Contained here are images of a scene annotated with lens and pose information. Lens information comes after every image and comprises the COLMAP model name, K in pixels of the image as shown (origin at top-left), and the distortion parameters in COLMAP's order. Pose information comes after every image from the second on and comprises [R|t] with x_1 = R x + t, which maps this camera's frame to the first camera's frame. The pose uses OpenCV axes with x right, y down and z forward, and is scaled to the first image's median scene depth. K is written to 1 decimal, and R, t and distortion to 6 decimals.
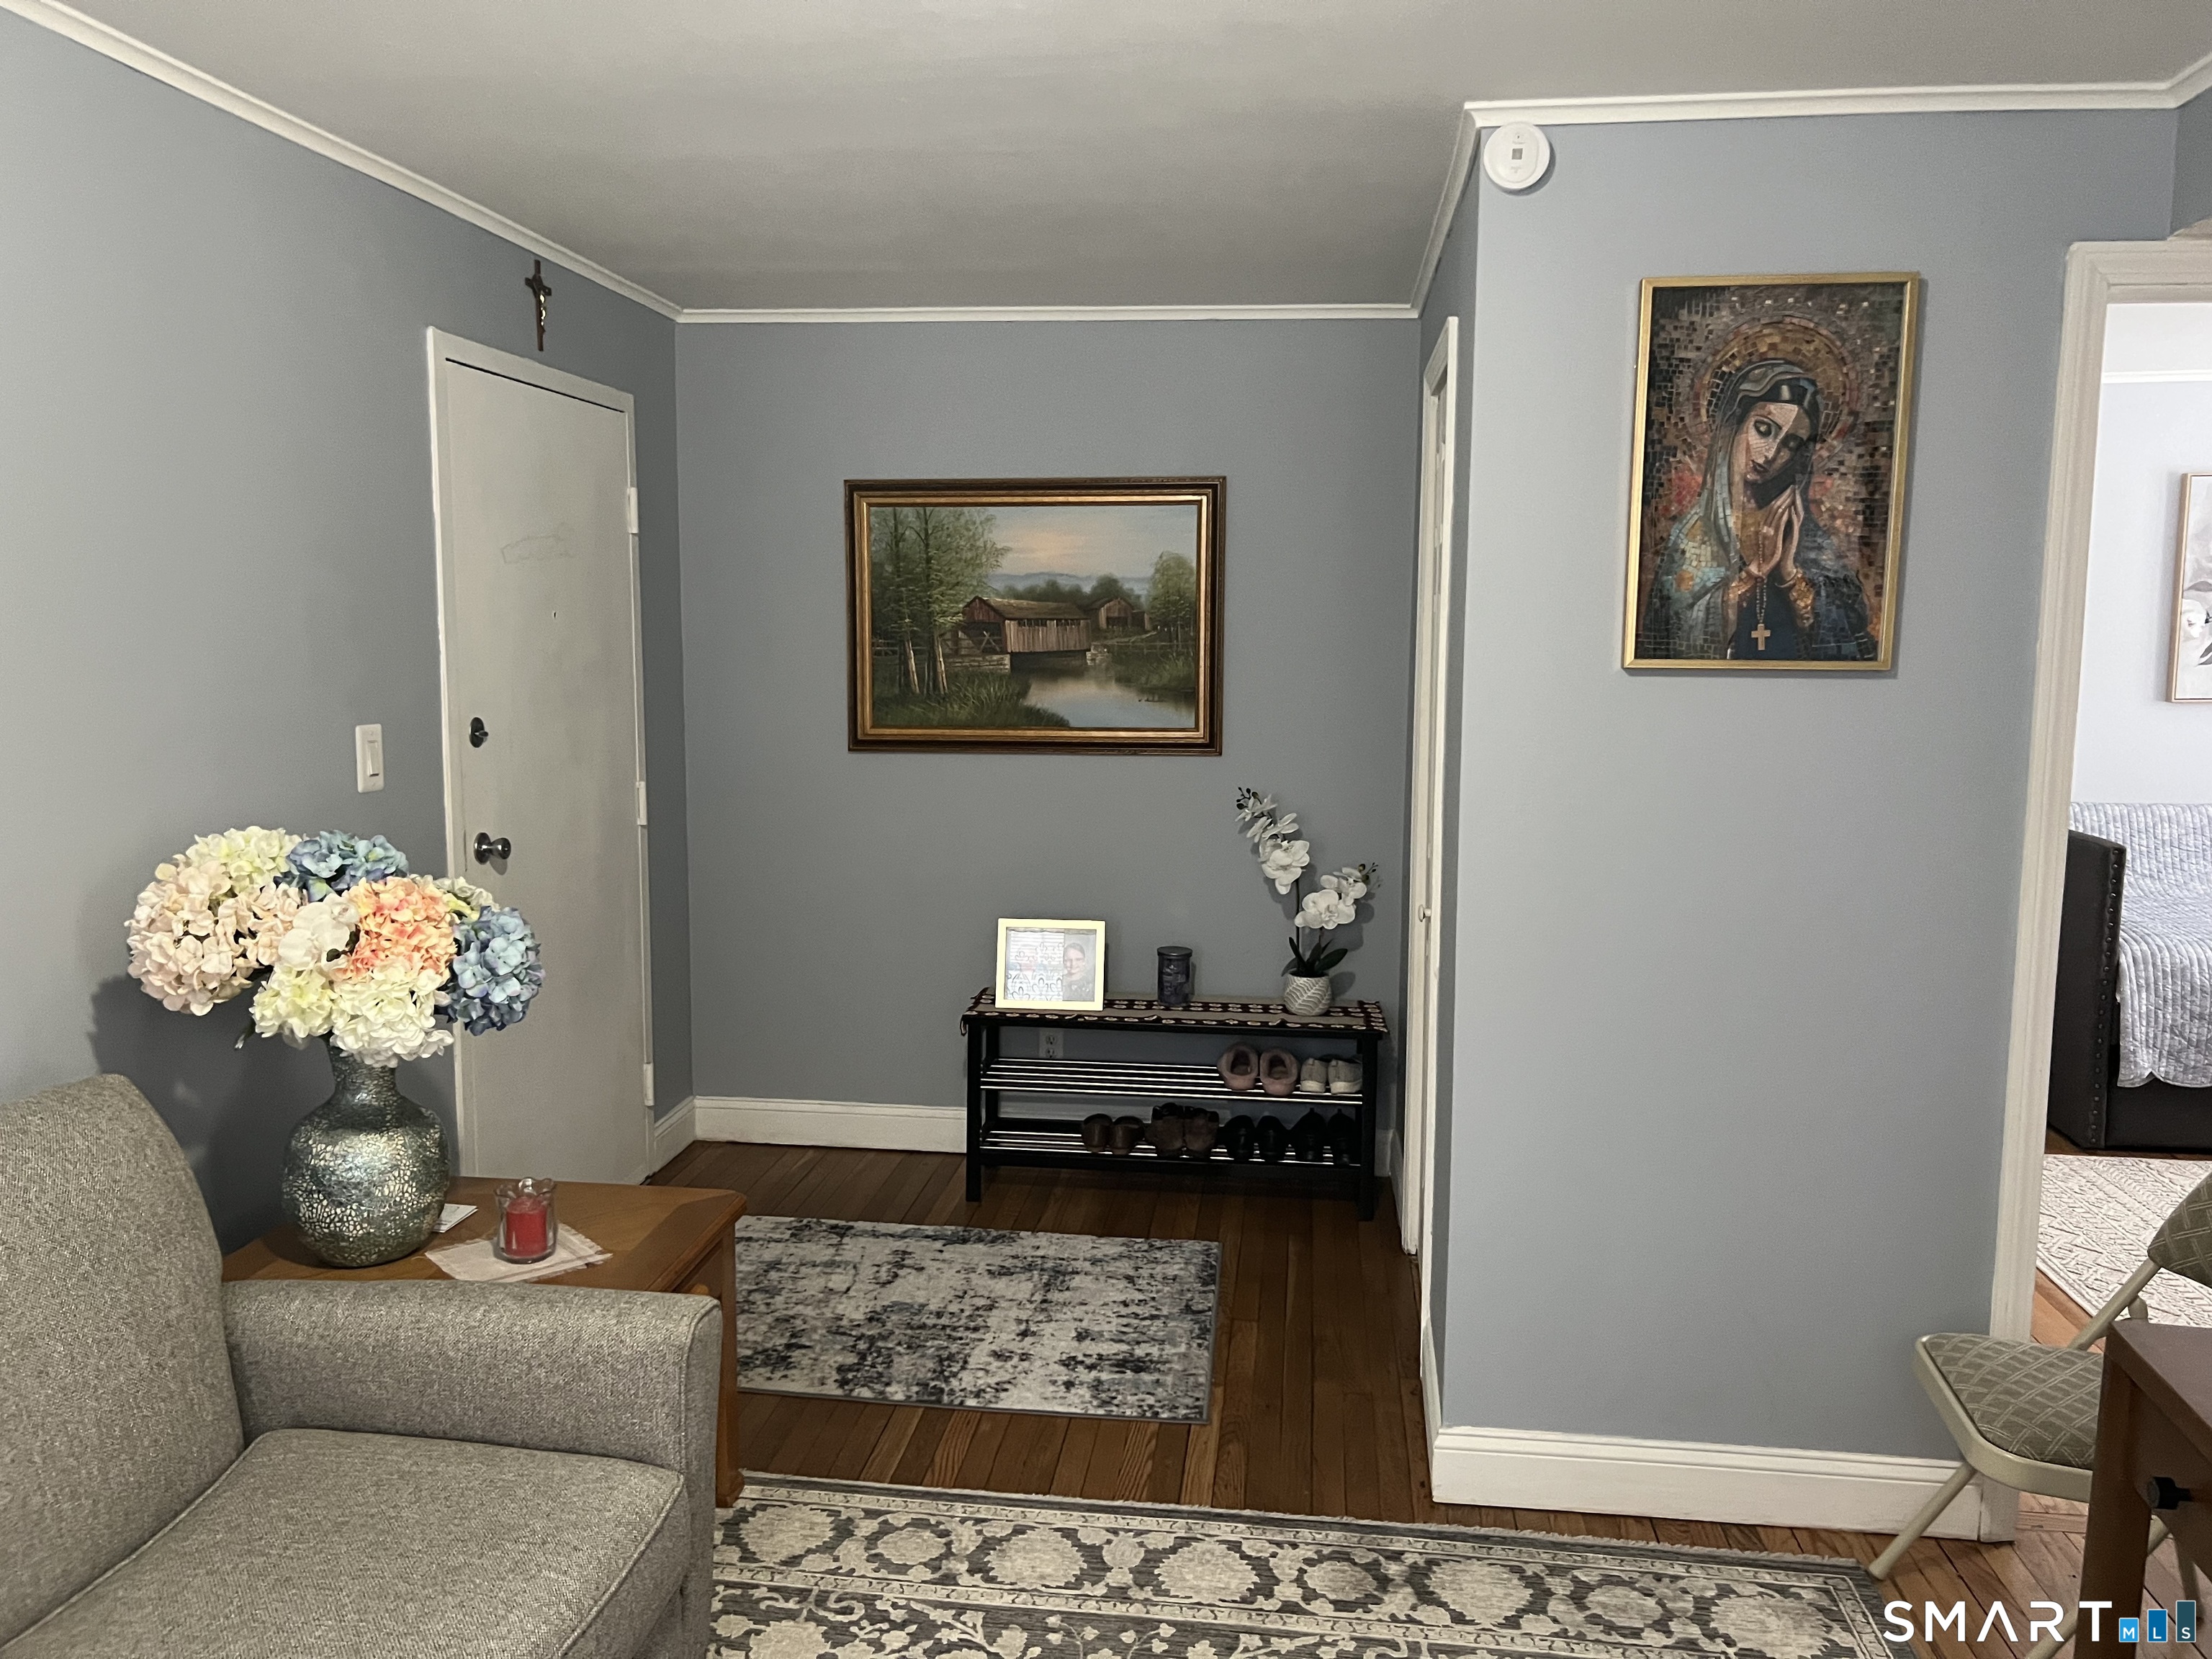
lens RADIAL K [[1668.5, 0, 1077.8], [0, 1668.5, 815.3], [0, 0, 1]] dist [0.060764, -0.069323]
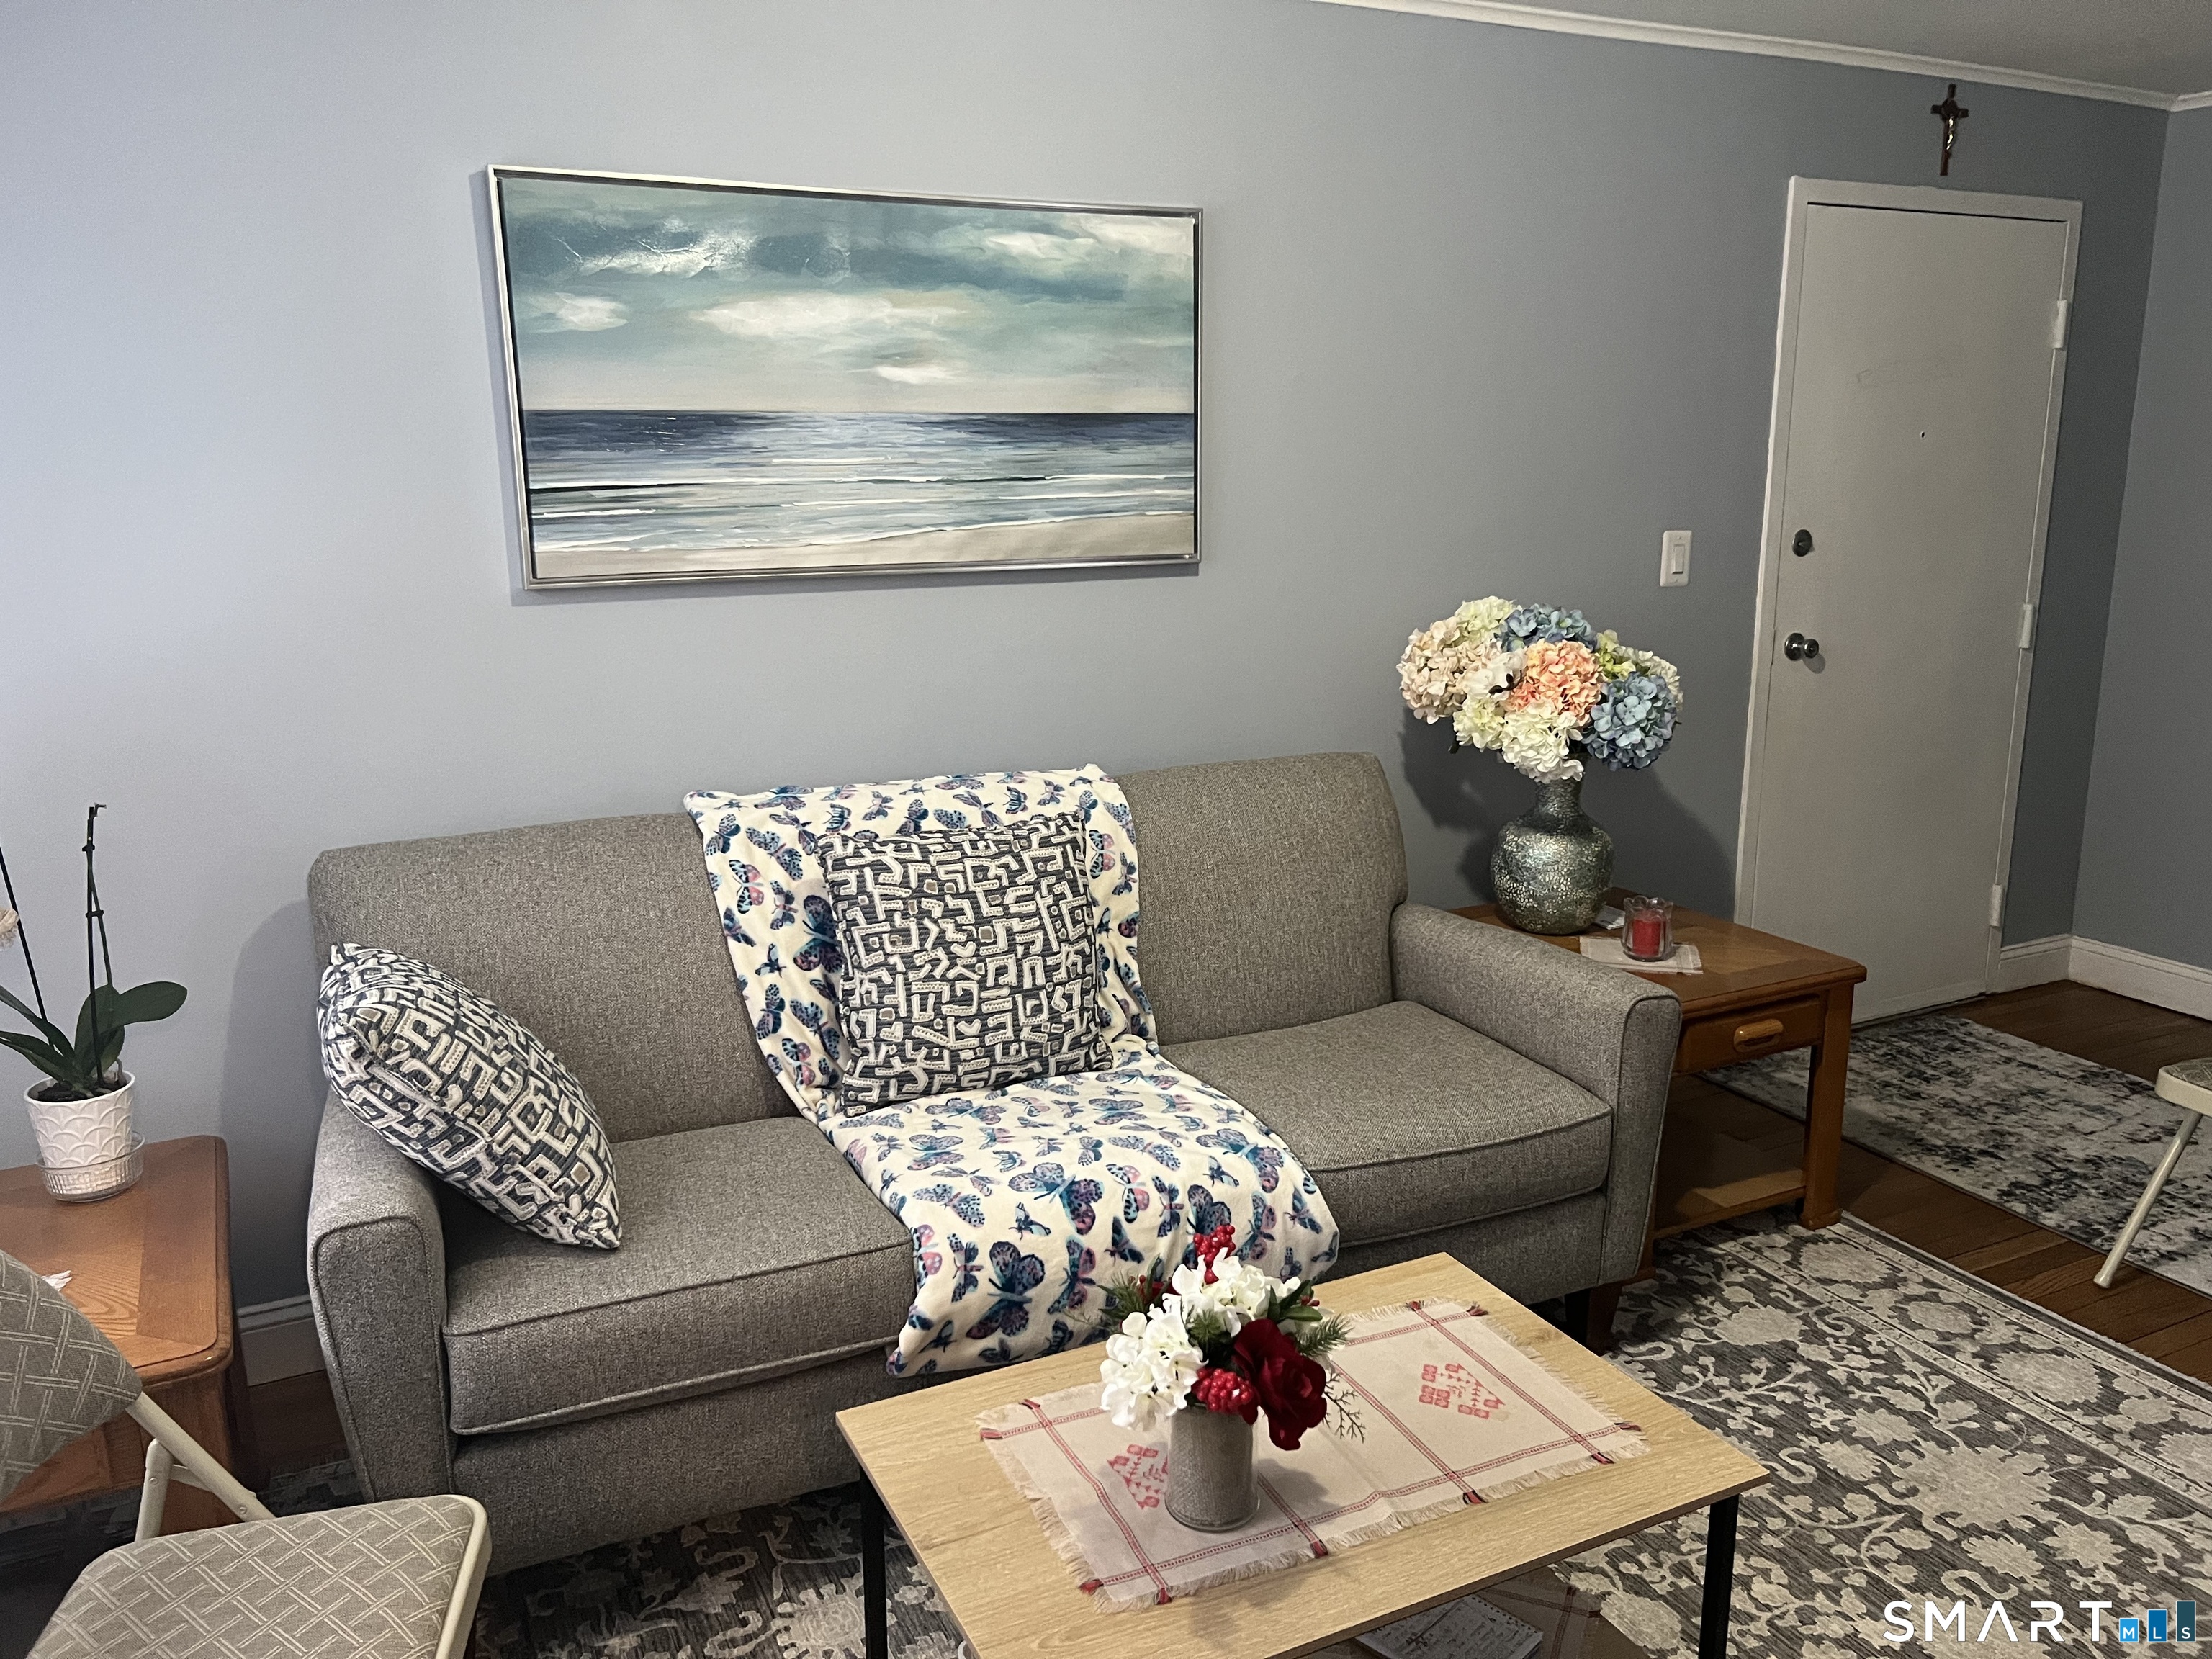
lens RADIAL K [[1668.5, 0, 1100.1], [0, 1668.5, 832.0], [0, 0, 1]] dist [0.060764, -0.069323]
pose [[0.559098, 0.170045, -0.811476, 0.328221], [-0.083953, 0.985323, 0.148632, 0.013641], [0.824840, -0.014974, 0.565168, -0.029454]]
